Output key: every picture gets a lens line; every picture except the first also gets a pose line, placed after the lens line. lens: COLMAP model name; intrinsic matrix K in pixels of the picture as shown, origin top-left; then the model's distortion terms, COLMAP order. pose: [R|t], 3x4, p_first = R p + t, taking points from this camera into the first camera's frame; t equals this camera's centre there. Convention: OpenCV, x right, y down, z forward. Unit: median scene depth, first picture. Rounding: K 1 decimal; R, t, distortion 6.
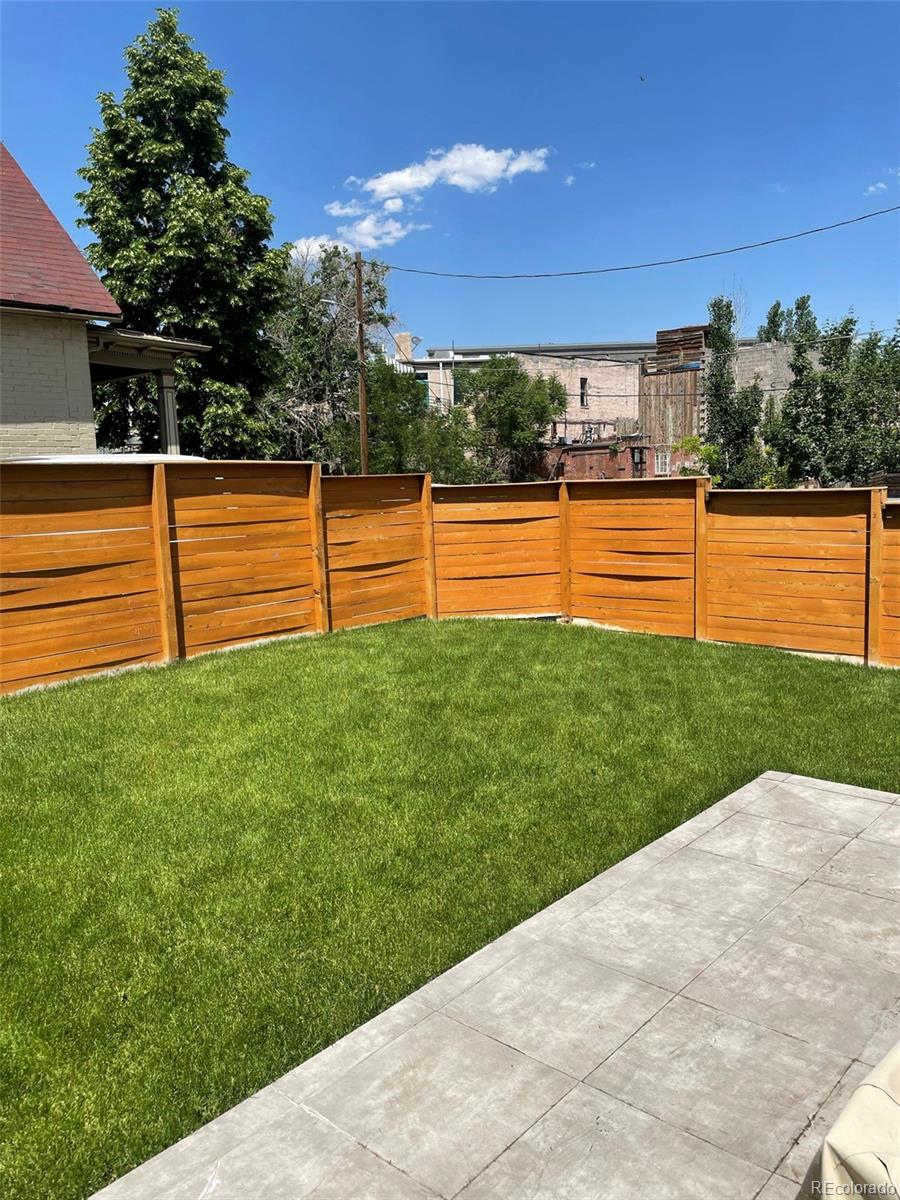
lens RADIAL K [[906.3, 0, 456.5], [0, 906.3, 596.2], [0, 0, 1]] dist [0.098326, -0.141440]
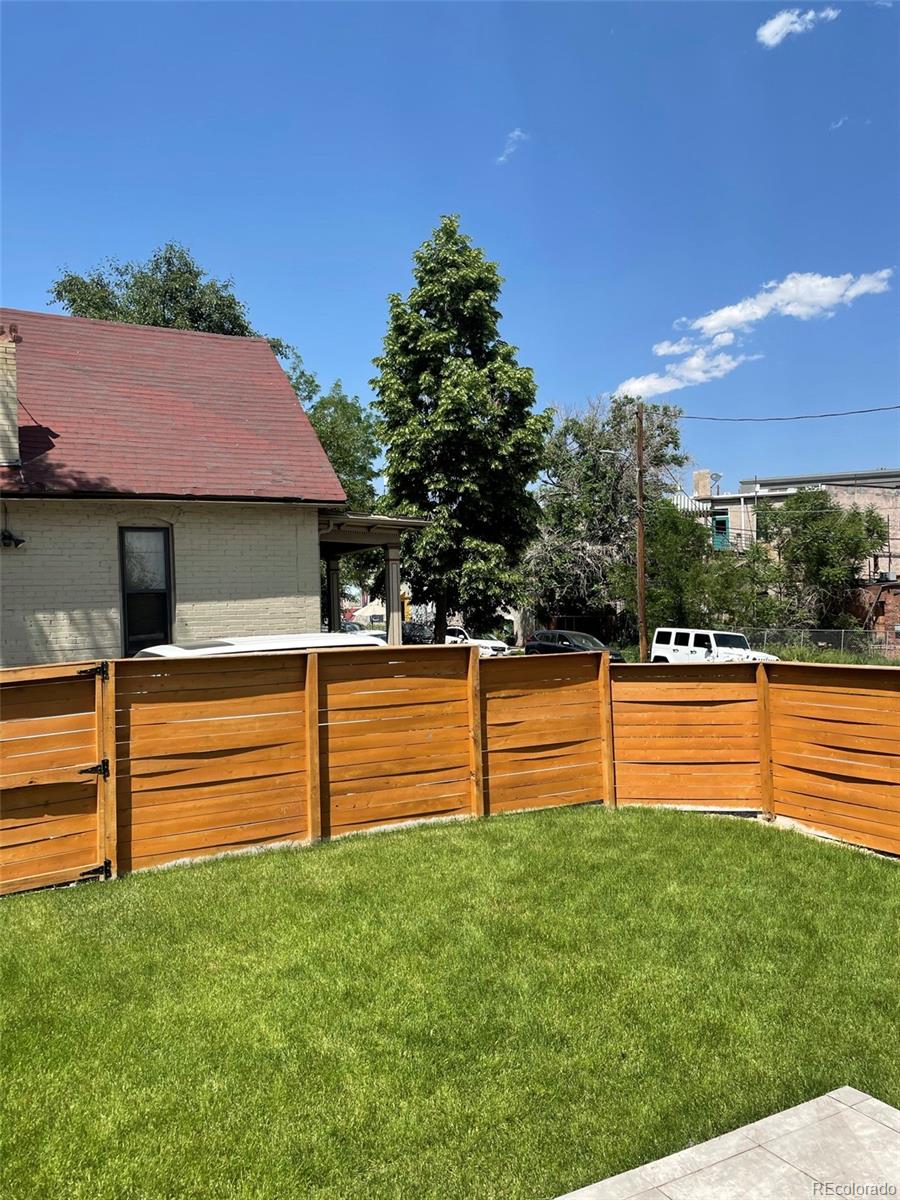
lens RADIAL K [[909.1, 0, 450.0], [0, 909.1, 600.0], [0, 0, 1]] dist [0.095778, -0.145569]
pose [[0.940417, 0.003670, -0.340002, 0.119746], [-0.050178, 0.990492, -0.128095, -0.047502], [0.336299, 0.137523, 0.931660, 0.026542]]
